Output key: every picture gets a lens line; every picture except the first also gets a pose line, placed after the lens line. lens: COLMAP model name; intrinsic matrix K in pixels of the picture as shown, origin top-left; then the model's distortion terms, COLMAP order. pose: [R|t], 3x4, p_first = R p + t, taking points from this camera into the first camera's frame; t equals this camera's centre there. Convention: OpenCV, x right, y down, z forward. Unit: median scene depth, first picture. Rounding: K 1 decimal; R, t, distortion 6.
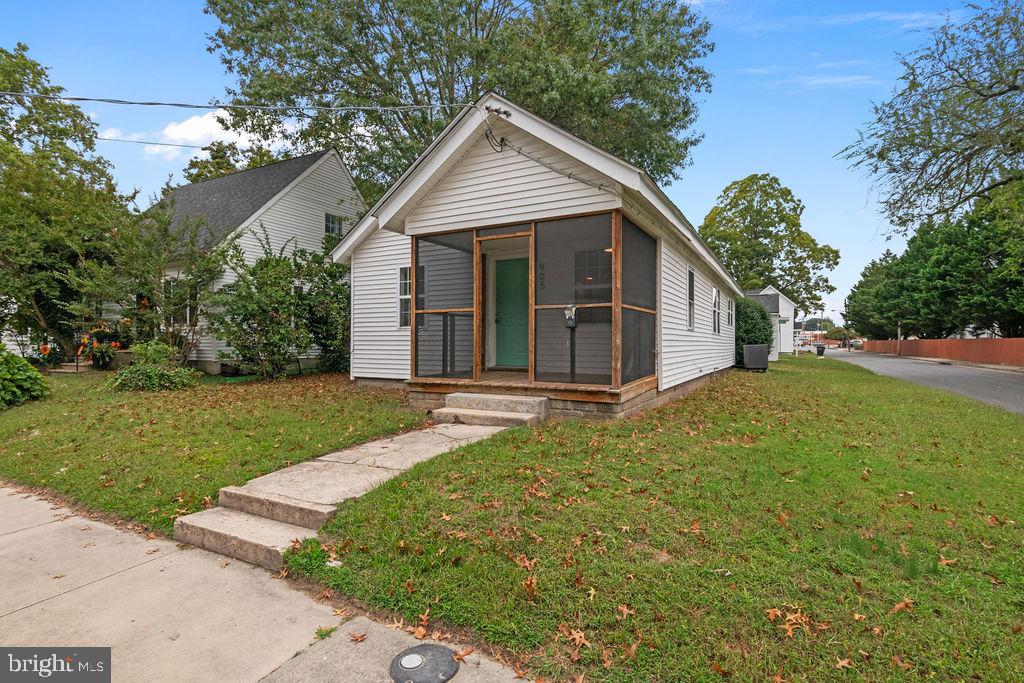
lens RADIAL K [[505.3, 0, 513.1], [0, 505.3, 341.7], [0, 0, 1]] dist [-0.001575, -0.003283]
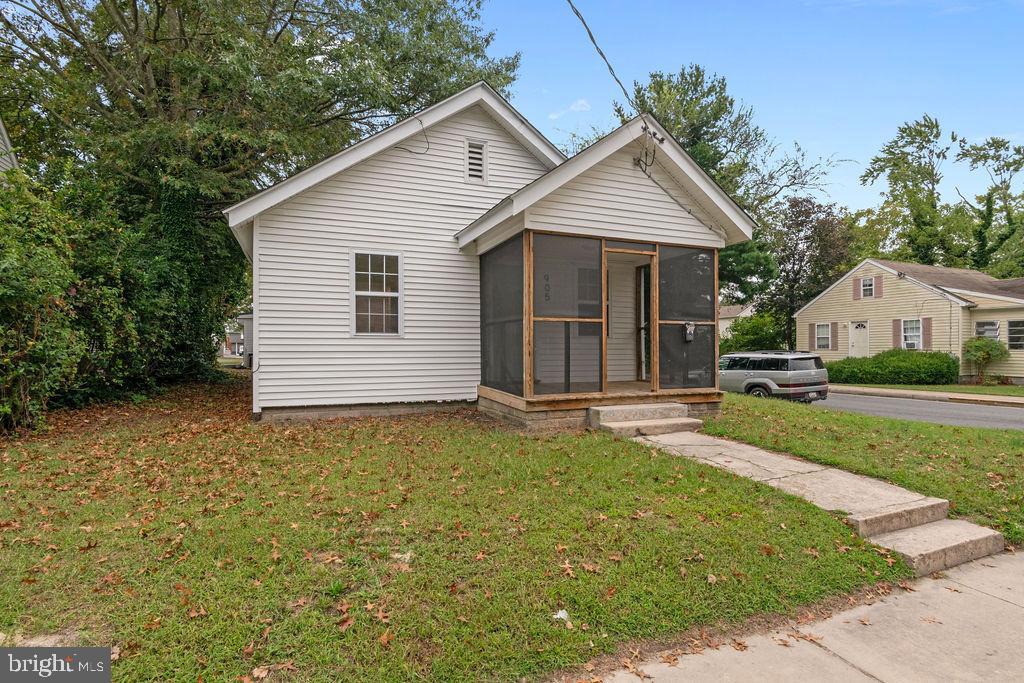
lens RADIAL K [[505.3, 0, 515.0], [0, 505.3, 347.9], [0, 0, 1]] dist [-0.001575, -0.003283]
pose [[0.626576, 0.004408, 0.779348, -1.010563], [0.001018, 0.999979, -0.006474, -0.004547], [-0.779360, 0.004850, 0.626558, 0.556098]]
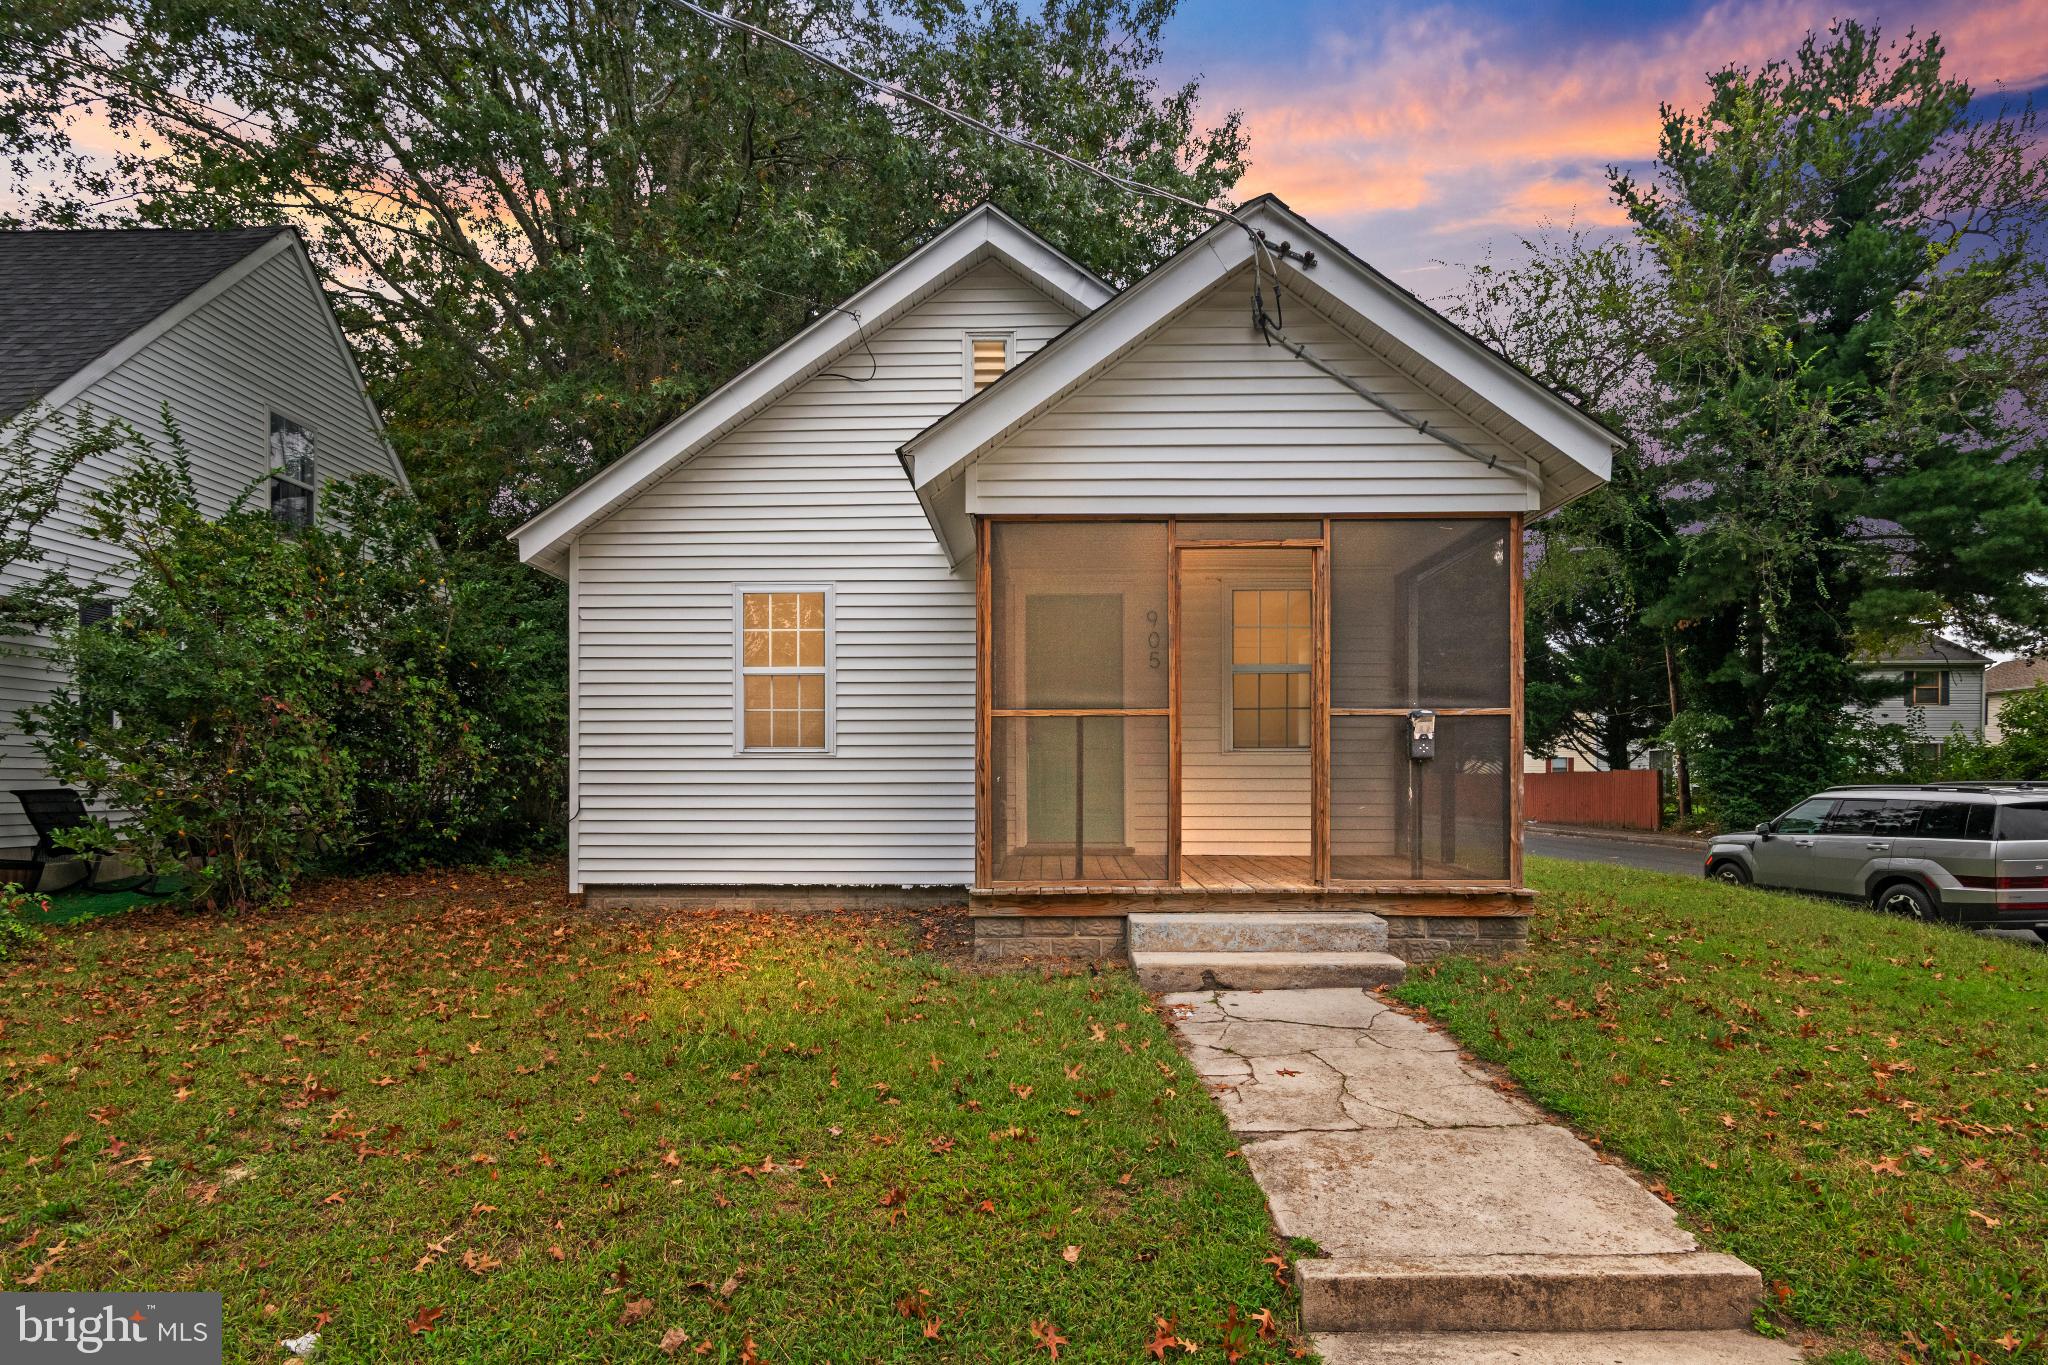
lens RADIAL K [[1052.5, 0, 1004.1], [0, 1052.5, 782.9], [0, 0, 1]] dist [-0.005454, 0.001965]
pose [[0.883710, -0.000680, 0.468034, -0.642218], [0.000310, 1.000000, 0.000867, -0.006344], [-0.468034, -0.000621, 0.883710, 0.318934]]
